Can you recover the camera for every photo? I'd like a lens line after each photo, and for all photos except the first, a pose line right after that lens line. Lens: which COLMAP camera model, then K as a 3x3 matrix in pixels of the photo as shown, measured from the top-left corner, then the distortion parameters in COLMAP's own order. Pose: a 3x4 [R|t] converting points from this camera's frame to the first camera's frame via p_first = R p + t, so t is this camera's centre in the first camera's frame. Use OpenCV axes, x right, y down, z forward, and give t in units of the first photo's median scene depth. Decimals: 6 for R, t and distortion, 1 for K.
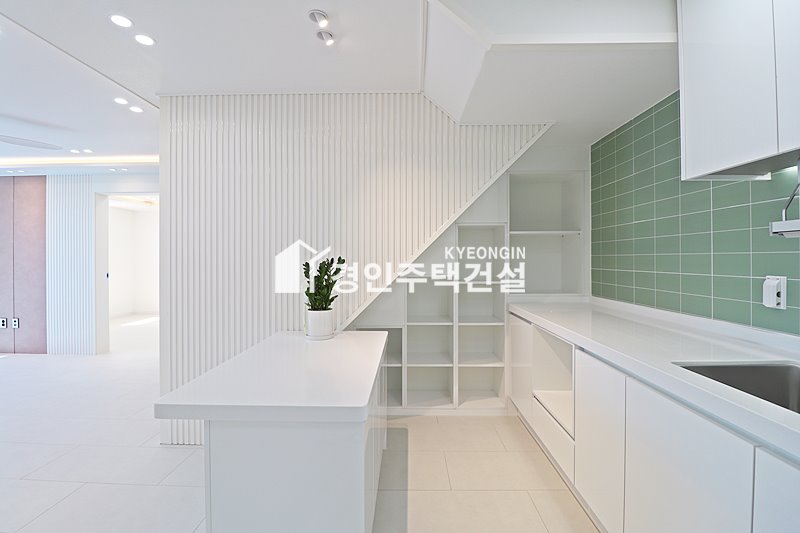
lens RADIAL K [[368.6, 0, 402.6], [0, 368.6, 260.0], [0, 0, 1]] dist [-0.004006, -0.010914]
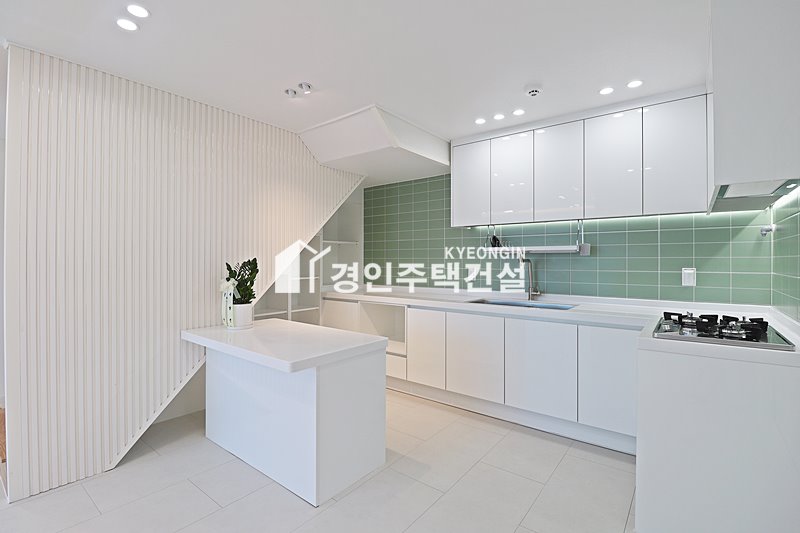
lens RADIAL K [[372.6, 0, 402.6], [0, 372.6, 261.0], [0, 0, 1]] dist [0.002909, -0.015392]
pose [[0.595581, 0.003644, 0.803287, -0.640937], [-0.003305, 0.999992, -0.002086, 0.001264], [-0.803288, -0.001413, 0.595589, -0.077537]]
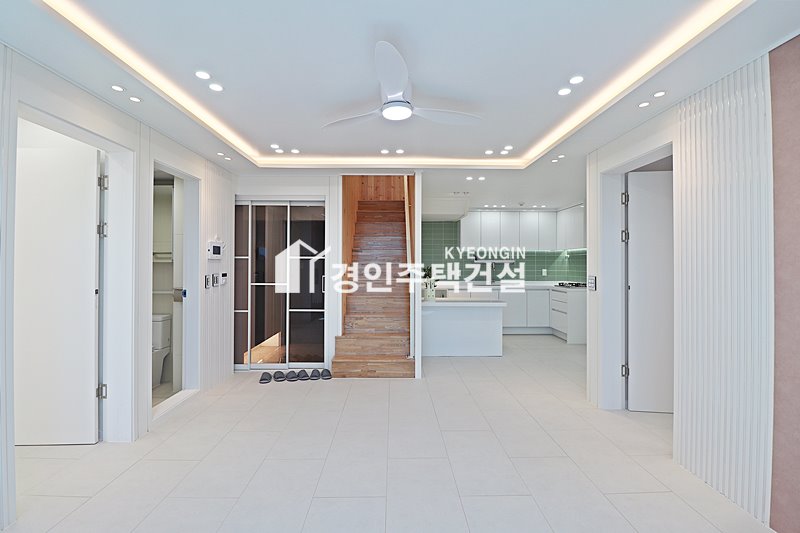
lens RADIAL K [[369.8, 0, 401.0], [0, 369.8, 260.8], [0, 0, 1]] dist [0.002774, -0.016228]
pose [[-0.041878, 0.009744, 0.999075, -1.945273], [-0.001096, 0.999951, -0.009798, -0.015503], [-0.999122, -0.001506, -0.041866, 0.956695]]
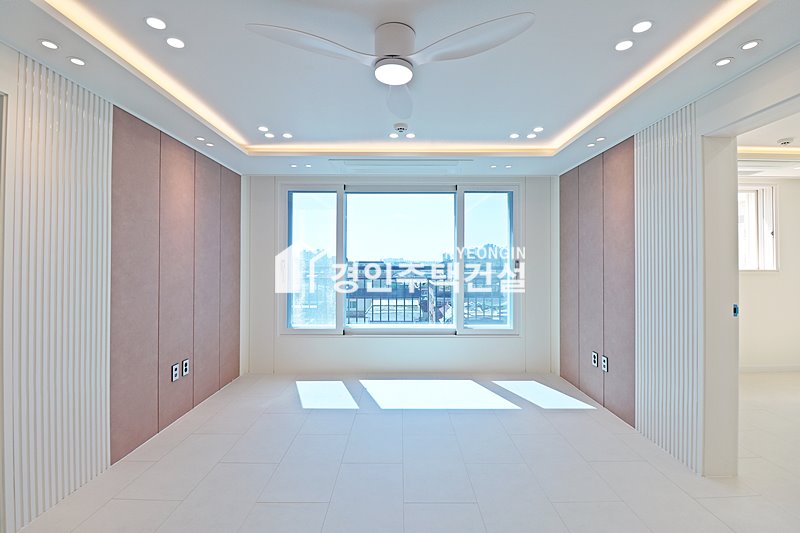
lens RADIAL K [[369.8, 0, 401.0], [0, 369.8, 260.8], [0, 0, 1]] dist [0.002774, -0.016228]
pose [[0.019017, -0.006824, -0.999796, -0.580268], [-0.003863, 0.999969, -0.006898, -0.025123], [0.999812, 0.003994, 0.018990, 0.934502]]
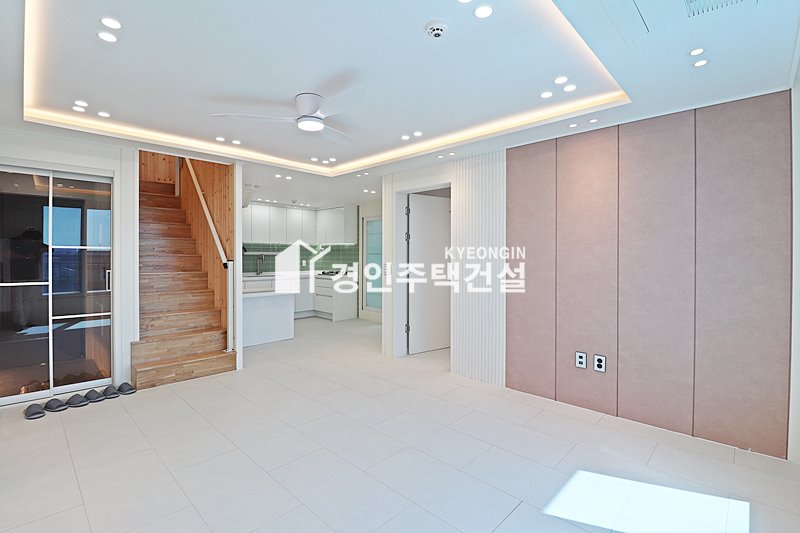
lens RADIAL K [[369.8, 0, 401.0], [0, 369.8, 260.8], [0, 0, 1]] dist [0.002774, -0.016228]
pose [[-0.734536, -0.008297, 0.678519, -1.946801], [-0.000409, 0.999930, 0.011785, -0.015203], [-0.678569, 0.008378, -0.734488, 1.445128]]
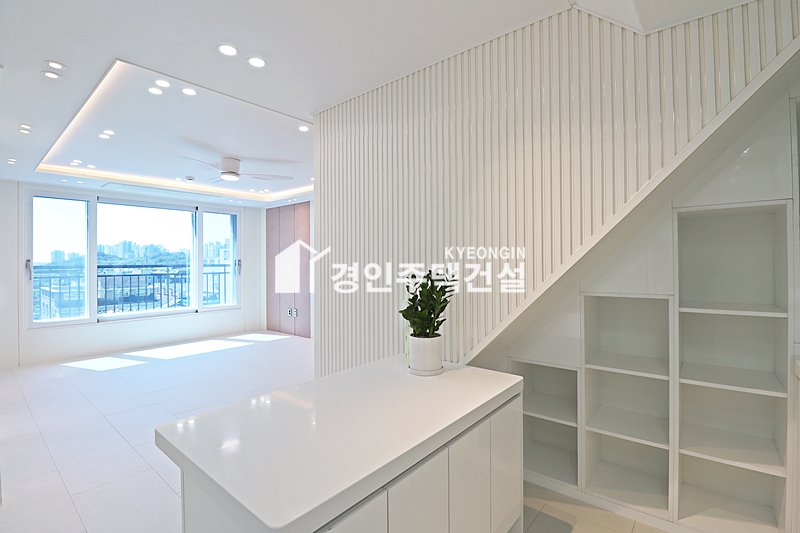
lens RADIAL K [[372.6, 0, 402.6], [0, 372.6, 261.0], [0, 0, 1]] dist [0.002909, -0.015392]
pose [[0.780076, -0.006870, -0.625647, 0.175490], [0.004207, 0.999975, -0.005735, -0.013880], [0.625670, 0.001842, 0.780085, 0.260499]]
